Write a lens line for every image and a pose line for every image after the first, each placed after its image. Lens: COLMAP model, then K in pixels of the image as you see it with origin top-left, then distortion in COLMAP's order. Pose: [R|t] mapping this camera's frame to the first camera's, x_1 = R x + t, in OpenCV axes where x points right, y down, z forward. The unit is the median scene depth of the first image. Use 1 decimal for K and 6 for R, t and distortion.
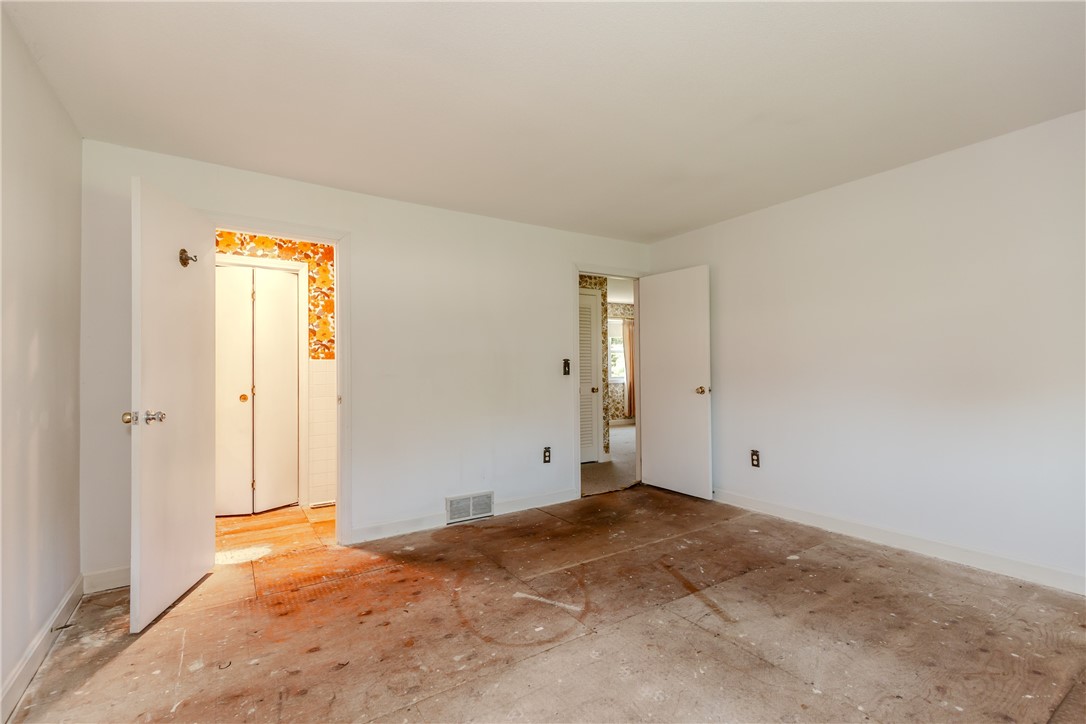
lens RADIAL K [[485.7, 0, 545.5], [0, 485.7, 360.3], [0, 0, 1]] dist [0.008530, -0.001093]
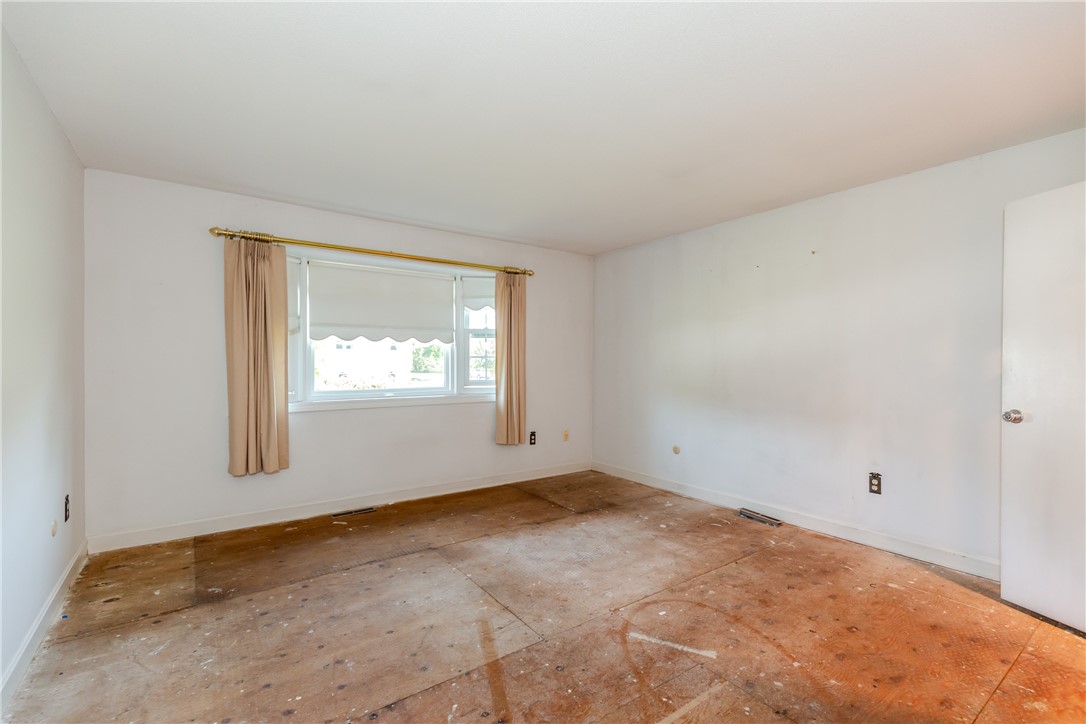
lens RADIAL K [[485.7, 0, 545.8], [0, 485.7, 364.7], [0, 0, 1]] dist [0.008530, -0.001093]
pose [[-0.999057, 0.010134, -0.042229, 0.242036], [0.010481, 0.999913, -0.007992, -0.001118], [0.042144, -0.008427, -0.999076, 1.745348]]
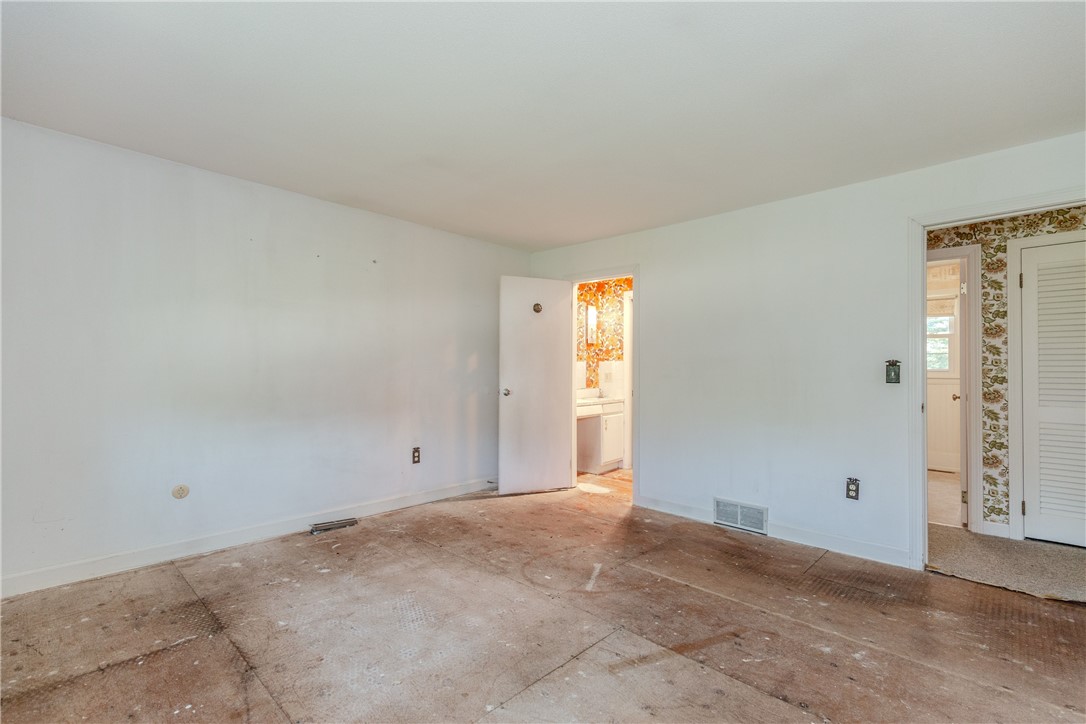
lens RADIAL K [[485.7, 0, 546.4], [0, 485.7, 367.5], [0, 0, 1]] dist [0.008530, -0.001093]
pose [[0.229910, 0.005357, -0.973197, 1.006454], [0.005546, 0.999961, 0.006815, 0.001287], [0.973196, -0.006964, 0.229871, 0.594516]]
